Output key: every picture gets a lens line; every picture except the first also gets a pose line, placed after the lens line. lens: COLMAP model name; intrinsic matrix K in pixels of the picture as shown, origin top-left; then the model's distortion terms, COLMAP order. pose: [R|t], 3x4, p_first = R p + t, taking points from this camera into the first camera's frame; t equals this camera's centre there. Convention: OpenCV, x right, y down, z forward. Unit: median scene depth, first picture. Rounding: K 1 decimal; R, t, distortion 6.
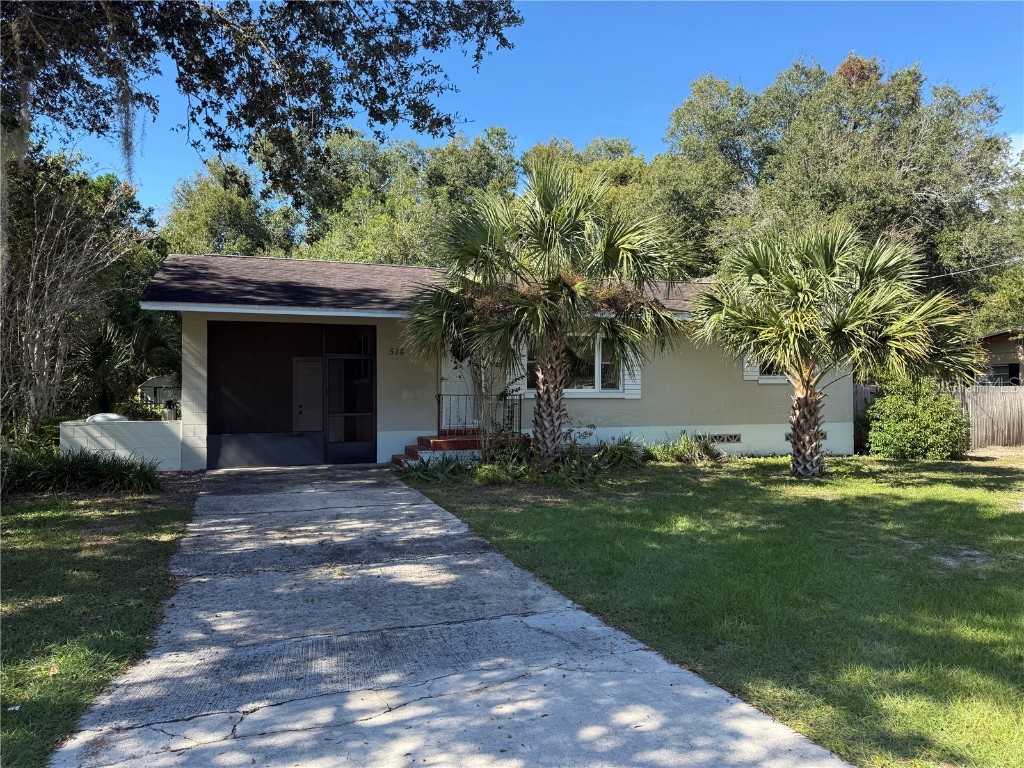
lens RADIAL K [[720.3, 0, 507.0], [0, 720.3, 386.3], [0, 0, 1]] dist [0.035858, -0.001726]
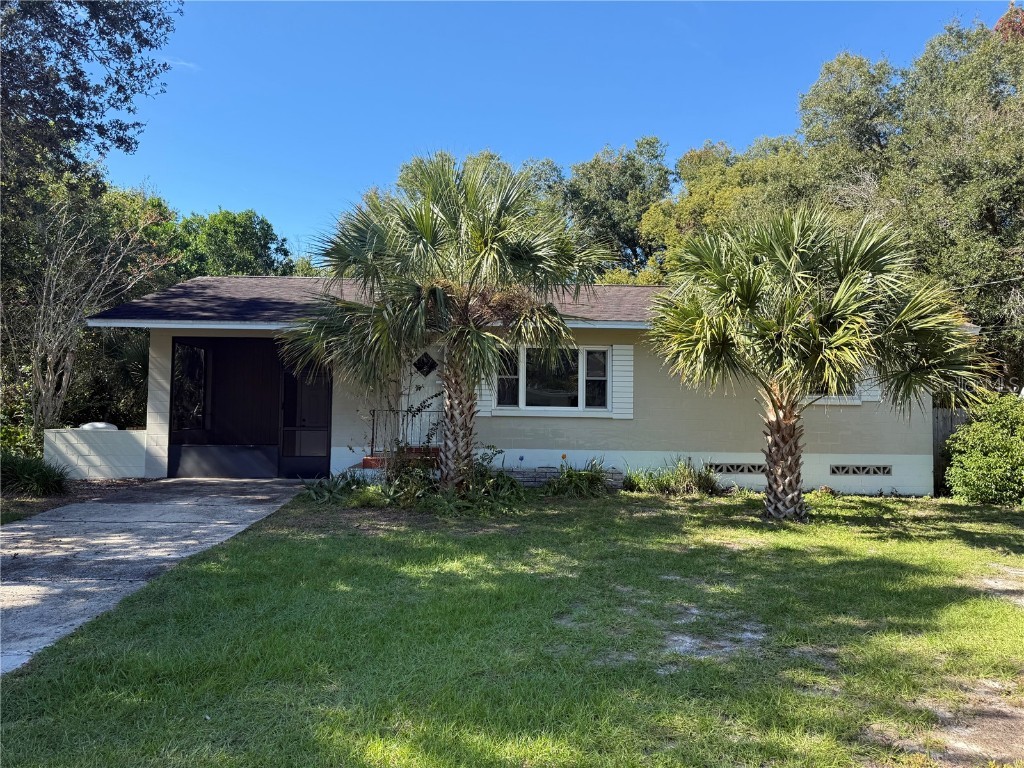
lens RADIAL K [[720.3, 0, 512.9], [0, 720.3, 379.8], [0, 0, 1]] dist [0.035858, -0.001726]
pose [[0.956225, 0.004169, -0.292604, 0.362687], [-0.014341, 0.999365, -0.032627, 0.000285], [0.292282, 0.035395, 0.955677, 0.133753]]
